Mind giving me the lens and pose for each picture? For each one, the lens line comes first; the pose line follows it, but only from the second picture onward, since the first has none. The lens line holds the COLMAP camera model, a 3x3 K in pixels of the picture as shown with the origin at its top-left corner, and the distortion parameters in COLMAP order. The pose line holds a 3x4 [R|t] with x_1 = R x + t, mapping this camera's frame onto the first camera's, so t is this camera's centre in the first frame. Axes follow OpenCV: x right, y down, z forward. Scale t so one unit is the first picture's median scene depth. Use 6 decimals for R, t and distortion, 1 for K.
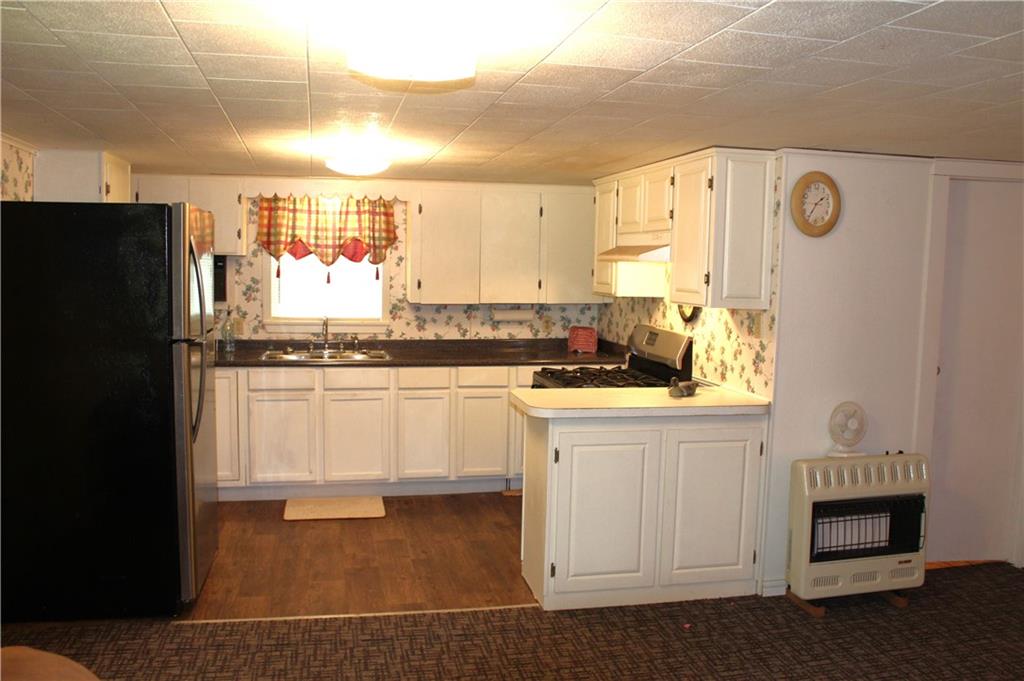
lens RADIAL K [[879.9, 0, 512.0], [0, 879.9, 340.5], [0, 0, 1]] dist [-0.161433, 0.177602]
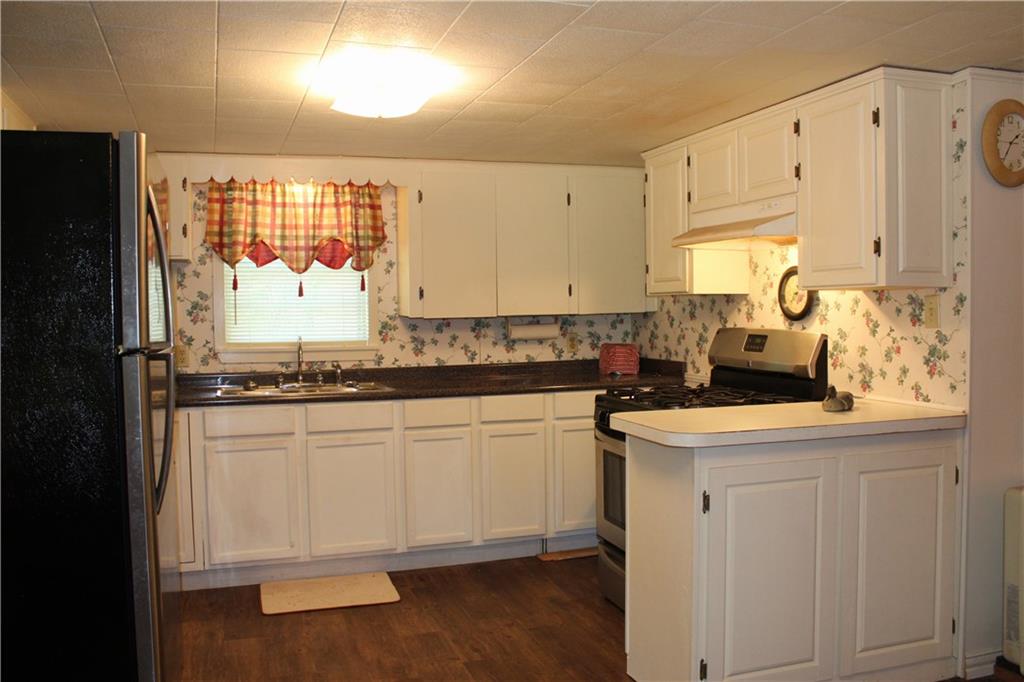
lens RADIAL K [[895.8, 0, 512.0], [0, 895.8, 341.0], [0, 0, 1]] dist [-0.158248, 0.135901]
pose [[0.993961, -0.036568, 0.103463, -0.109727], [0.042248, 0.997687, -0.053256, 0.023655], [-0.101276, 0.057305, 0.993207, 0.211477]]
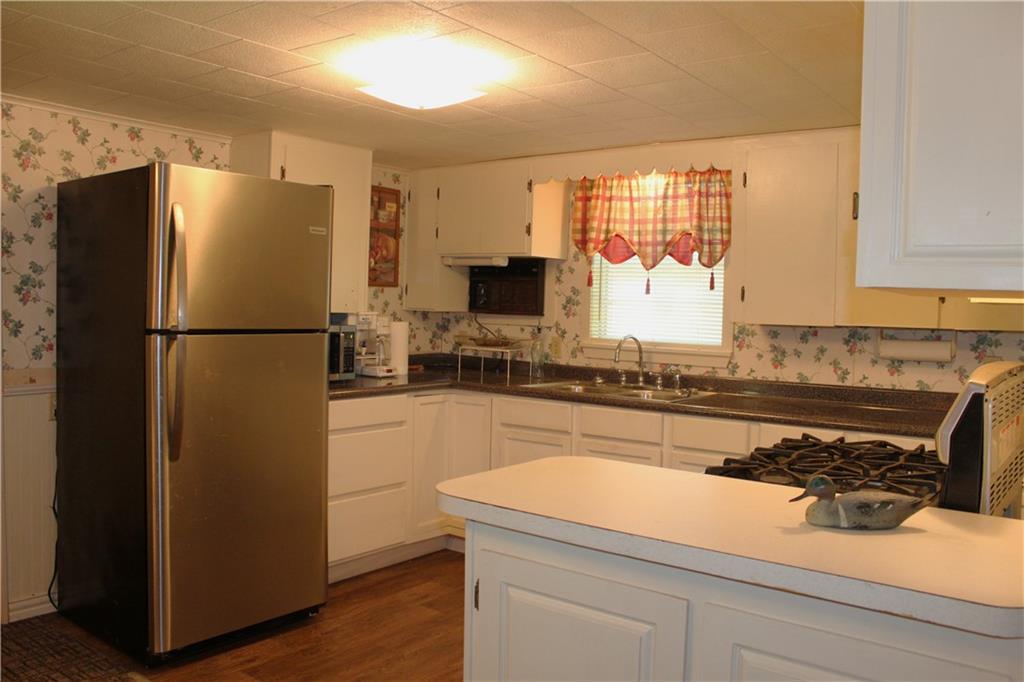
lens RADIAL K [[854.5, 0, 512.0], [0, 854.5, 341.0], [0, 0, 1]] dist [-0.155790, 0.153571]
pose [[0.642310, 0.031176, -0.765810, 0.270381], [-0.081097, 0.996328, -0.027459, 0.002686], [0.762142, 0.079742, 0.642480, 0.466509]]
